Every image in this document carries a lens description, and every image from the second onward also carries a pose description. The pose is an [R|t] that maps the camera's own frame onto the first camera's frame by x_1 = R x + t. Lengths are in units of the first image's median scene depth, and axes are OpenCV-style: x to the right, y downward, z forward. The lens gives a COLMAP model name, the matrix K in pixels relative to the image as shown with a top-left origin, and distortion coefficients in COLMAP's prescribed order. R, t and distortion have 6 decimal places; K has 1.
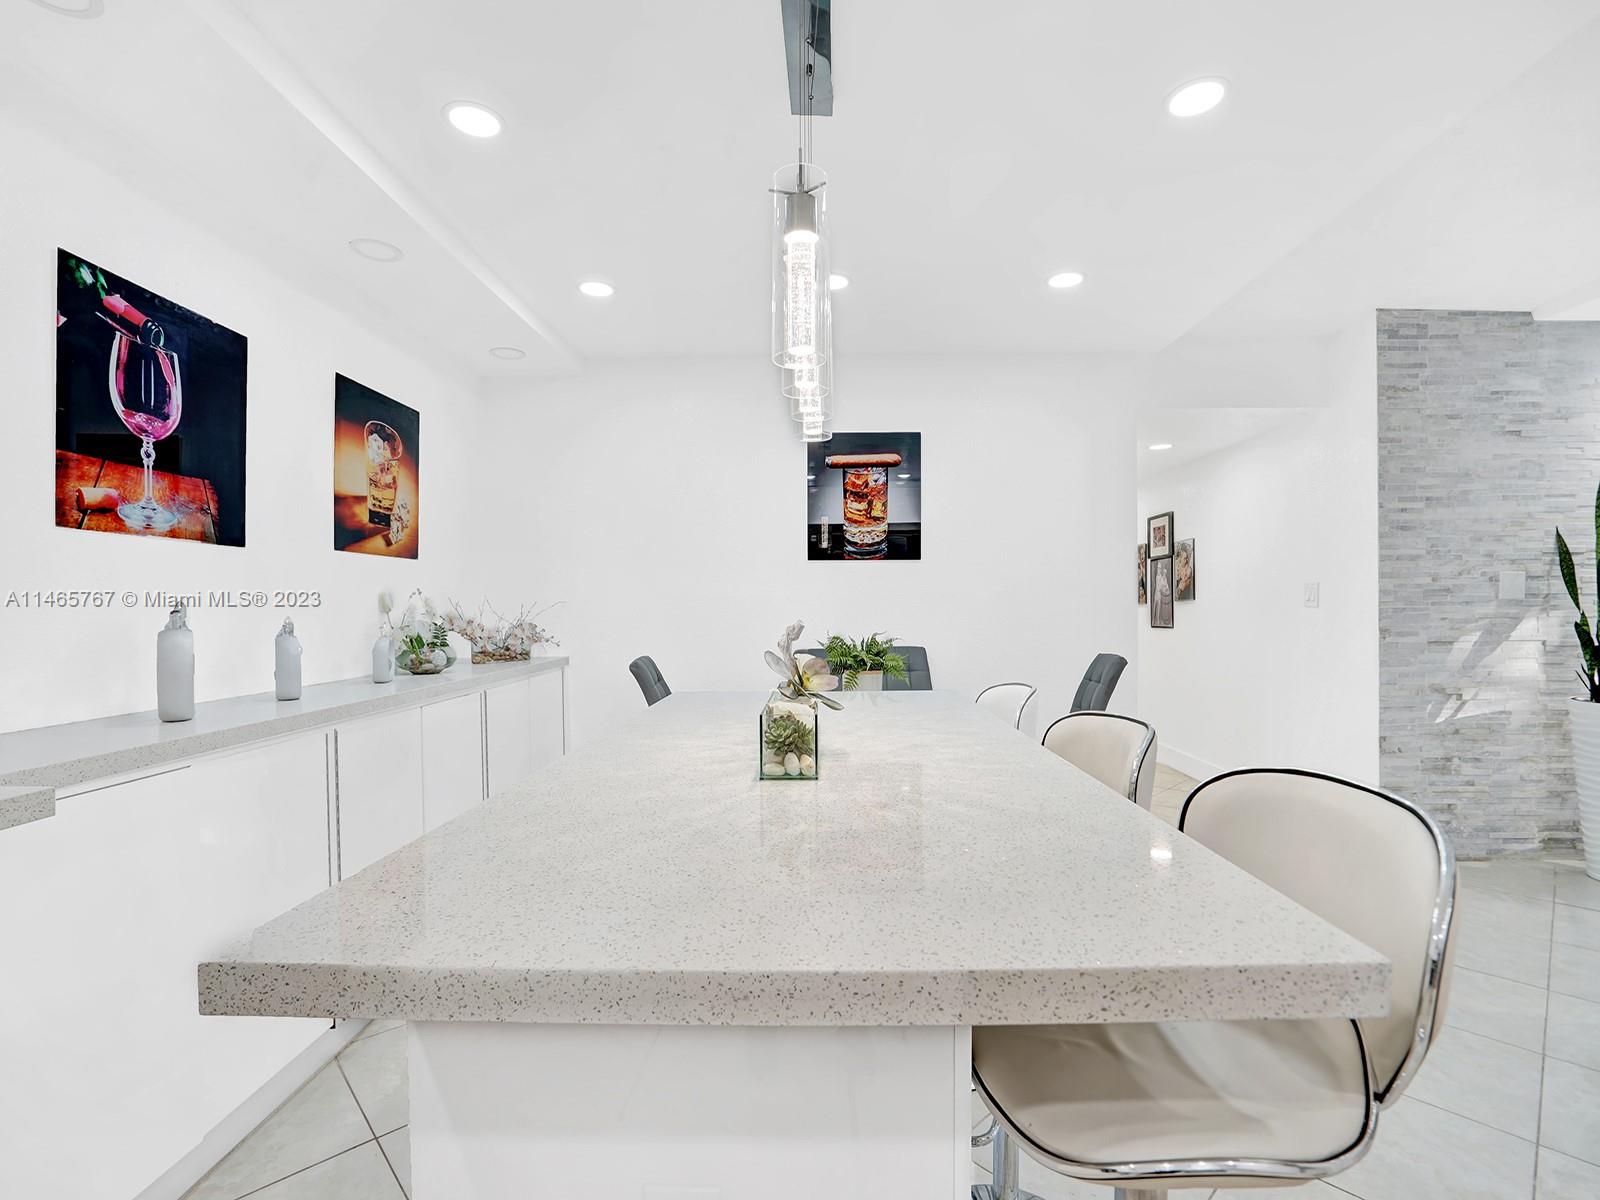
lens RADIAL K [[766.7, 0, 819.3], [0, 766.7, 621.4], [0, 0, 1]] dist [-0.029913, 0.015511]
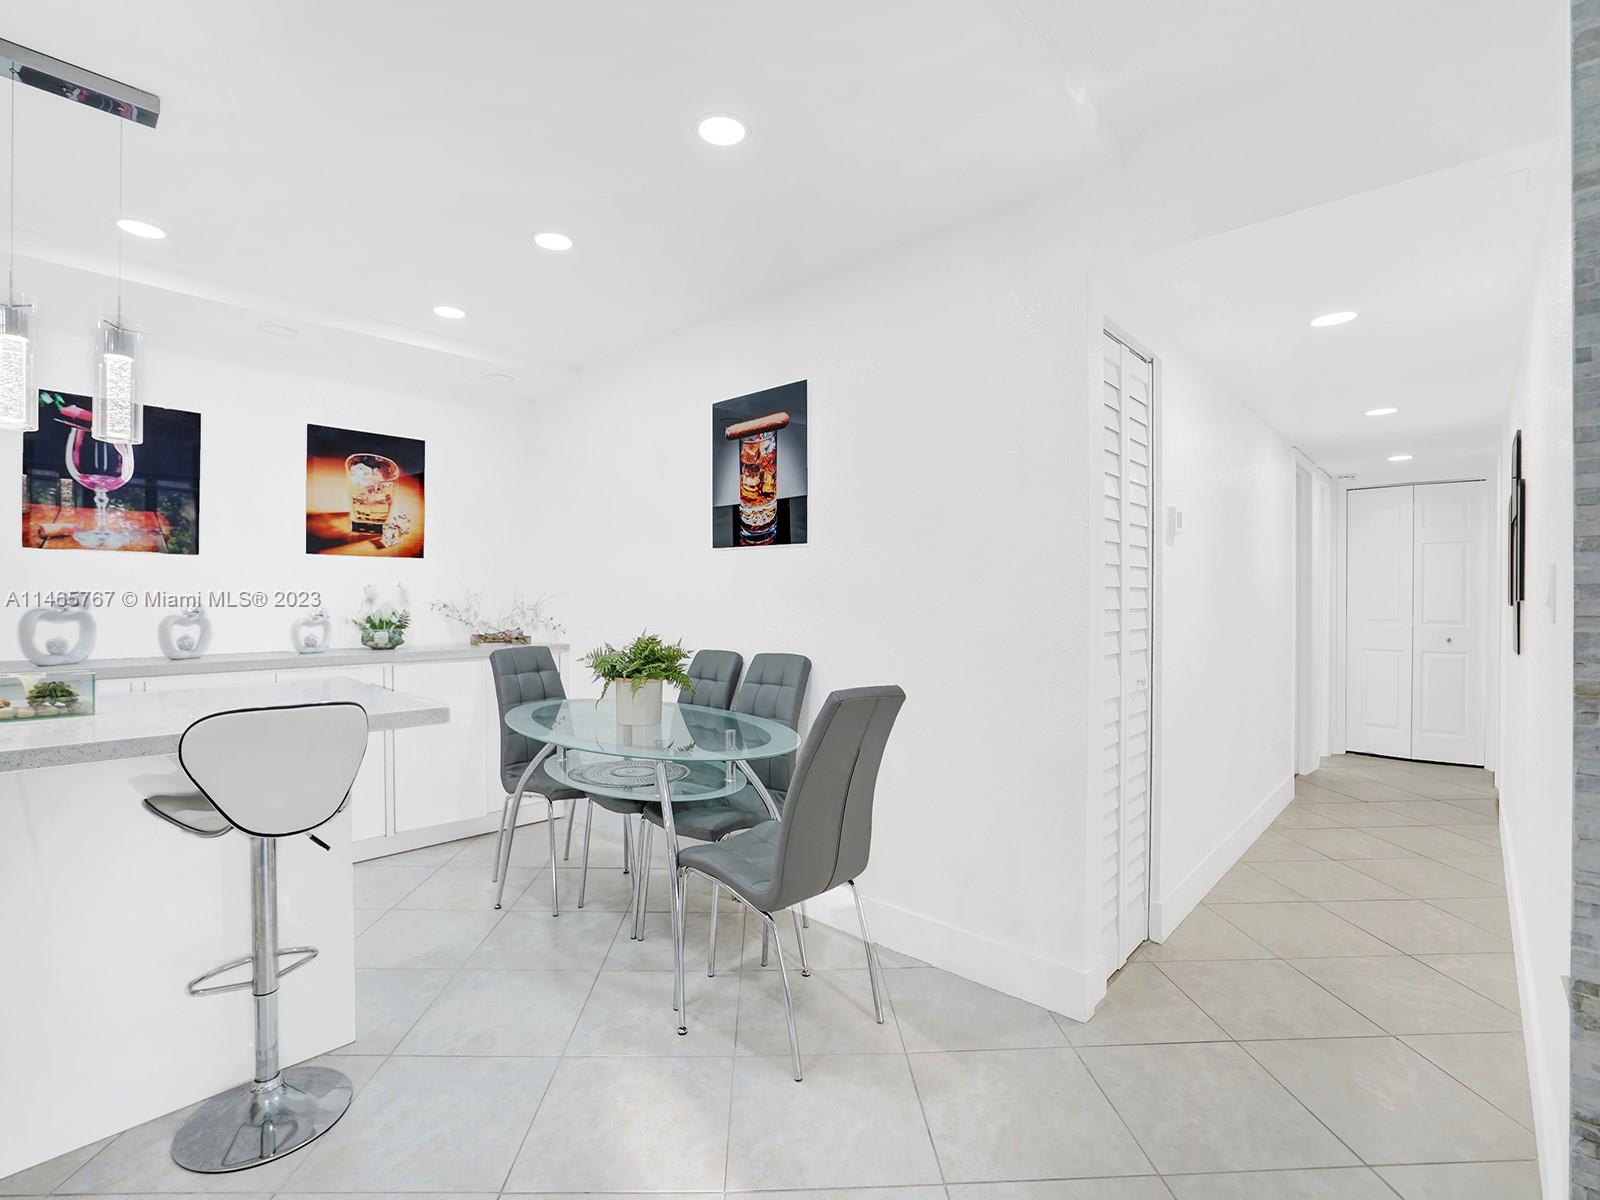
lens RADIAL K [[766.7, 0, 793.9], [0, 766.7, 595.9], [0, 0, 1]] dist [-0.029913, 0.015511]
pose [[0.729369, 0.012389, -0.684009, 0.926459], [-0.024895, 0.999654, -0.008439, -0.029073], [0.683668, 0.023184, 0.729425, 0.605216]]
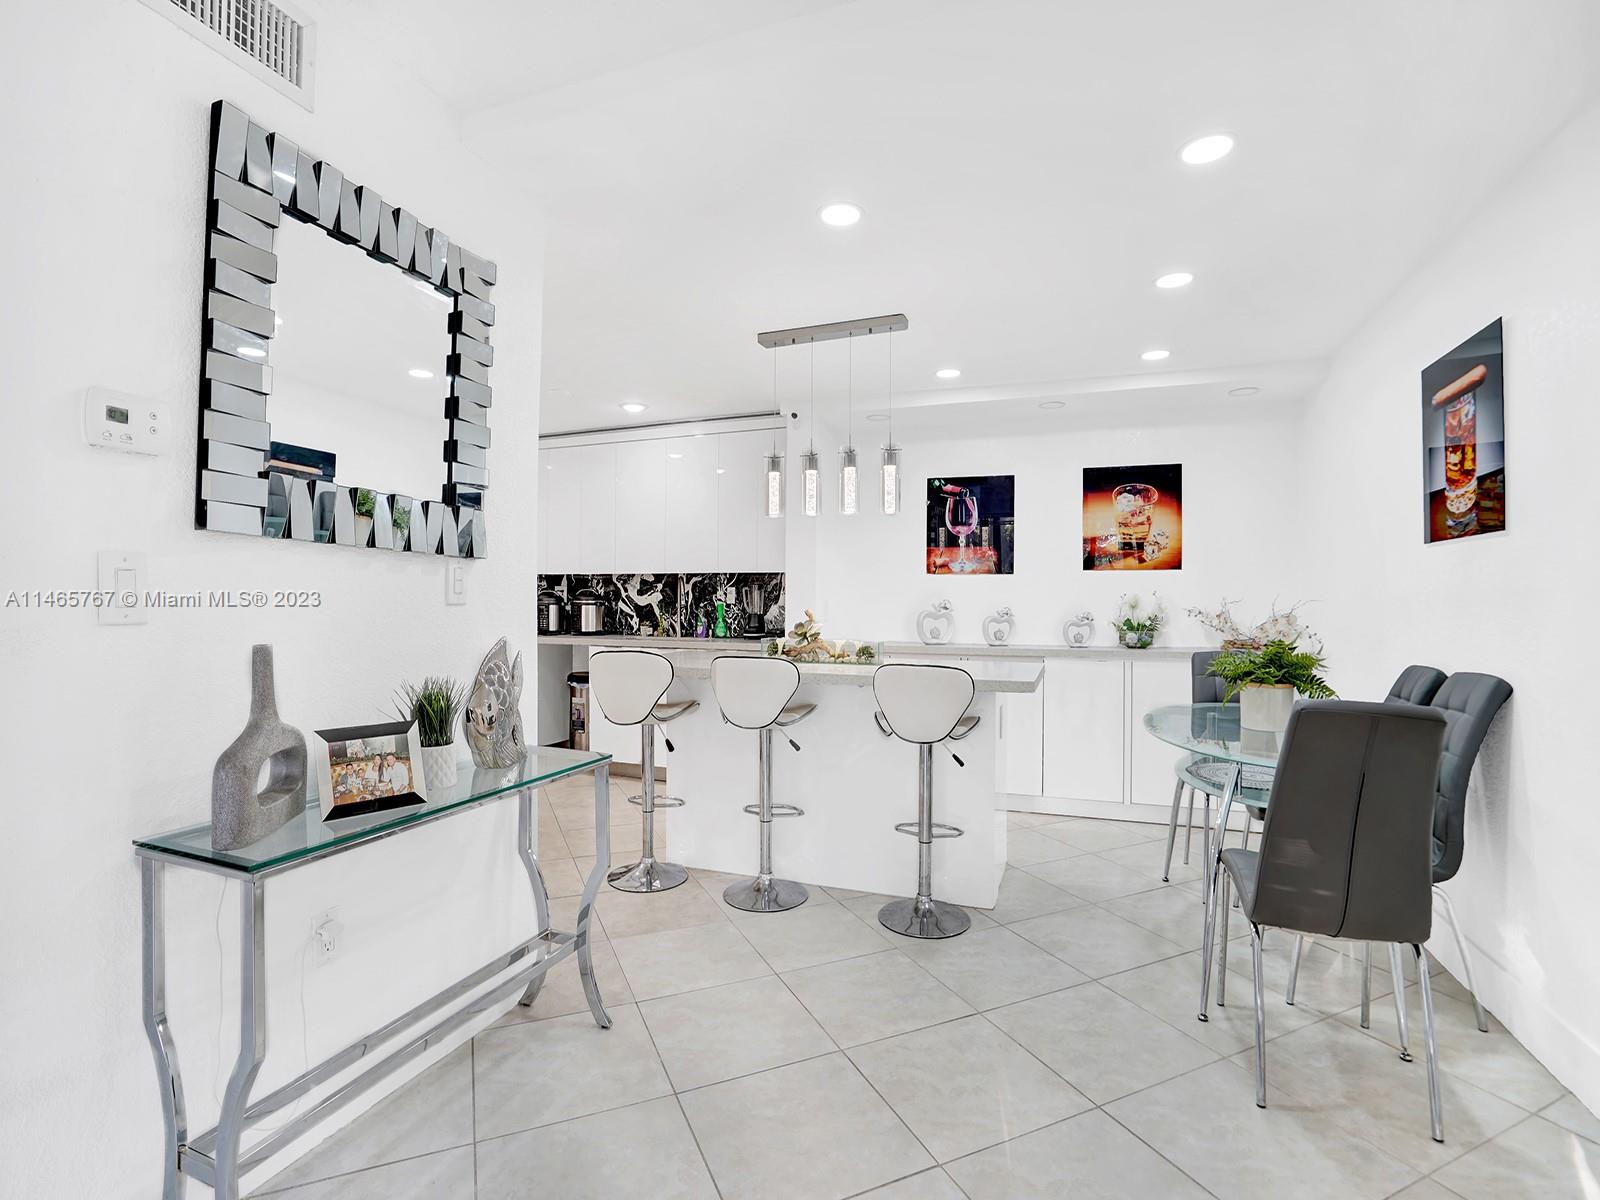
lens RADIAL K [[766.7, 0, 788.8], [0, 766.7, 602.0], [0, 0, 1]] dist [-0.029913, 0.015511]
pose [[-0.347600, 0.005631, -0.937626, 1.233009], [-0.022773, 0.999636, 0.014446, -0.030712], [0.937366, 0.026374, -0.347345, 0.973796]]
